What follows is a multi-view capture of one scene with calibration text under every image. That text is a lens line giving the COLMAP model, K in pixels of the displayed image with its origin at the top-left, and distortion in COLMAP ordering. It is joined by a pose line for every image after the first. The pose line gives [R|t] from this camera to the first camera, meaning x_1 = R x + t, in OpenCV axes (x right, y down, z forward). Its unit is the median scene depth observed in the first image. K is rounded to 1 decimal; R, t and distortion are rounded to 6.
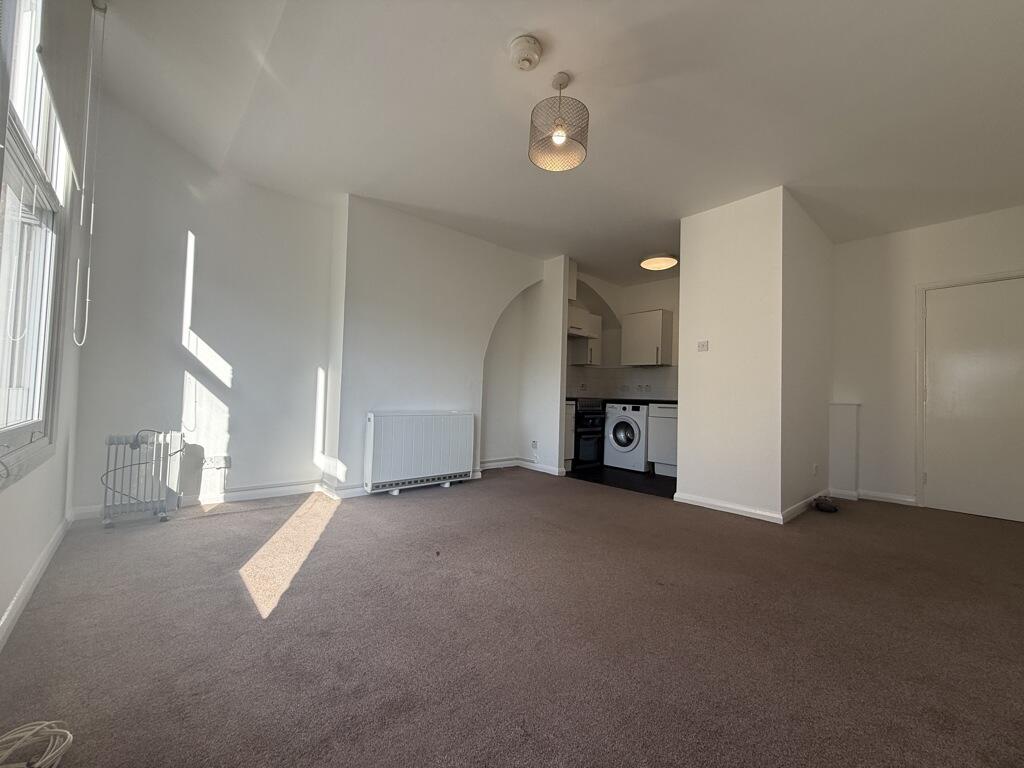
lens RADIAL K [[408.6, 0, 504.5], [0, 408.6, 378.5], [0, 0, 1]] dist [0.002664, 0.000039]
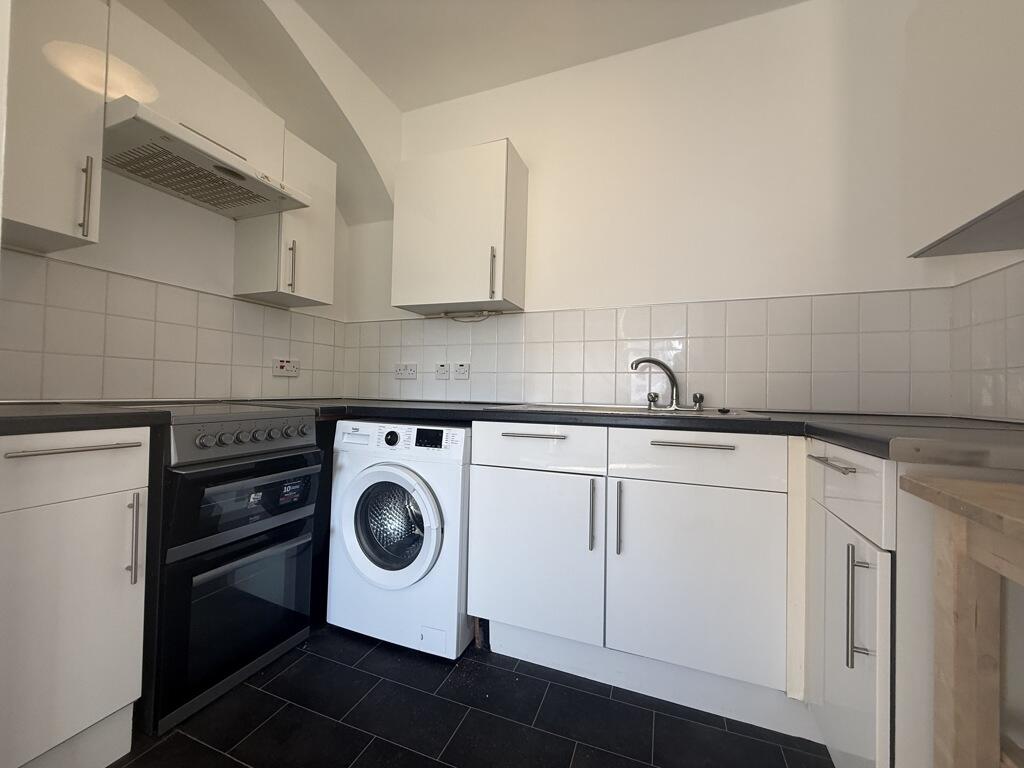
lens RADIAL K [[408.6, 0, 510.4], [0, 408.6, 382.8], [0, 0, 1]] dist [0.002664, 0.000039]
pose [[0.888762, -0.007095, 0.458314, 0.235405], [-0.004995, 0.999671, 0.025162, 0.025905], [-0.458341, -0.024652, 0.888434, 0.702750]]
